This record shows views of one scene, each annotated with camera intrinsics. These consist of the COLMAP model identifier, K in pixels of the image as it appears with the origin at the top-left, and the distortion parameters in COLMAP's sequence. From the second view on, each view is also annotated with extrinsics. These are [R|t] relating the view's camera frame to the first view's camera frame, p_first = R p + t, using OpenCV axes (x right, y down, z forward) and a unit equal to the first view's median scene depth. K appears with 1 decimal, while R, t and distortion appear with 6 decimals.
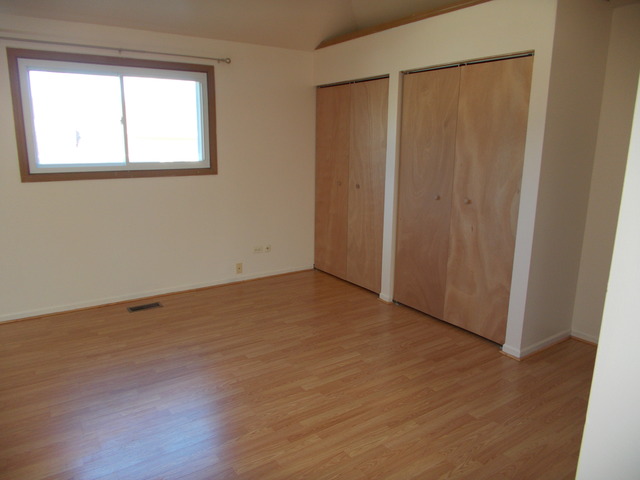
lens RADIAL K [[458.7, 0, 316.2], [0, 458.7, 240.9], [0, 0, 1]] dist [-0.050904, 0.029499]
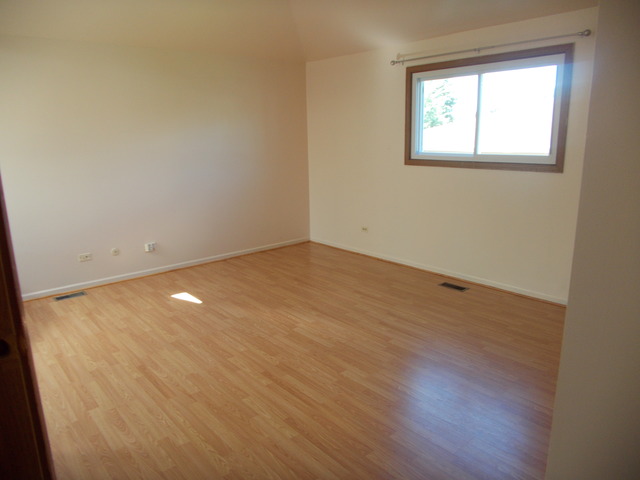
lens RADIAL K [[458.7, 0, 316.2], [0, 458.7, 240.9], [0, 0, 1]] dist [-0.050904, 0.029499]
pose [[0.113126, 0.216621, -0.969679, 0.695323], [-0.191054, 0.962474, 0.192722, -0.120376], [0.975039, 0.163459, 0.150267, 0.550229]]
